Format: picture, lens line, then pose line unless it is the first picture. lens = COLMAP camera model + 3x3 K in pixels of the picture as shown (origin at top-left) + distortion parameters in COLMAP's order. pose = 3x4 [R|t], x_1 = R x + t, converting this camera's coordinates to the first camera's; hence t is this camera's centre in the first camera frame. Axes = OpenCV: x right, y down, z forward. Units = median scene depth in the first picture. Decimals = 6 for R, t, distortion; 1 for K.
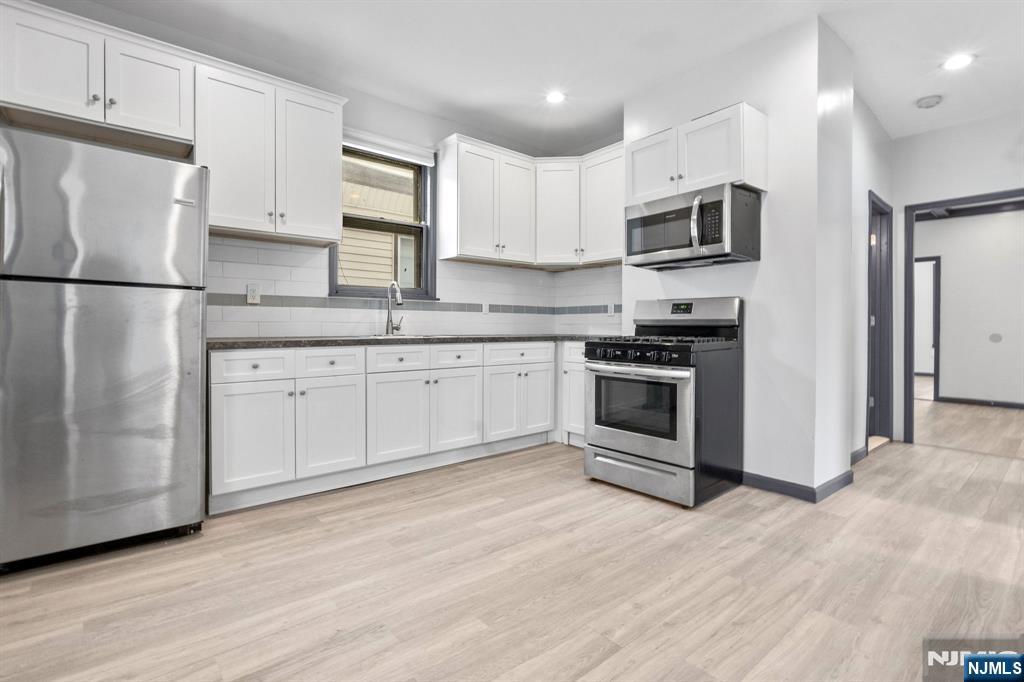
lens RADIAL K [[489.0, 0, 514.3], [0, 489.0, 333.0], [0, 0, 1]] dist [-0.004718, 0.001160]
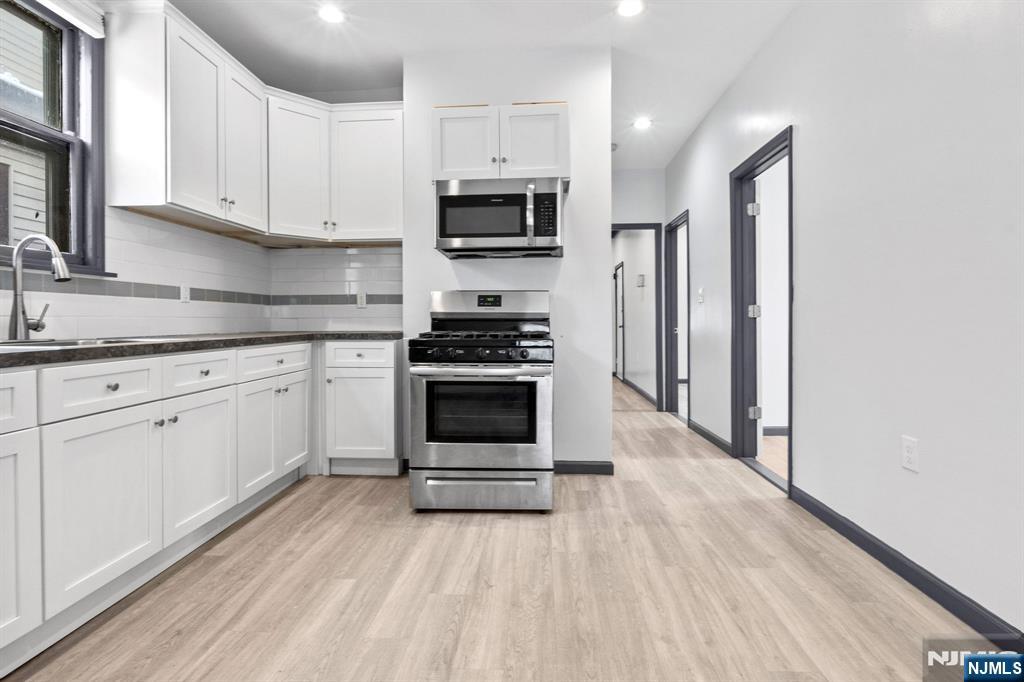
lens RADIAL K [[489.0, 0, 518.5], [0, 489.0, 323.0], [0, 0, 1]] dist [-0.004718, 0.001160]
pose [[0.678649, -0.010391, 0.734389, -0.325188], [0.015010, 0.999887, 0.000277, -0.007455], [-0.734310, 0.010836, 0.678728, 0.342055]]
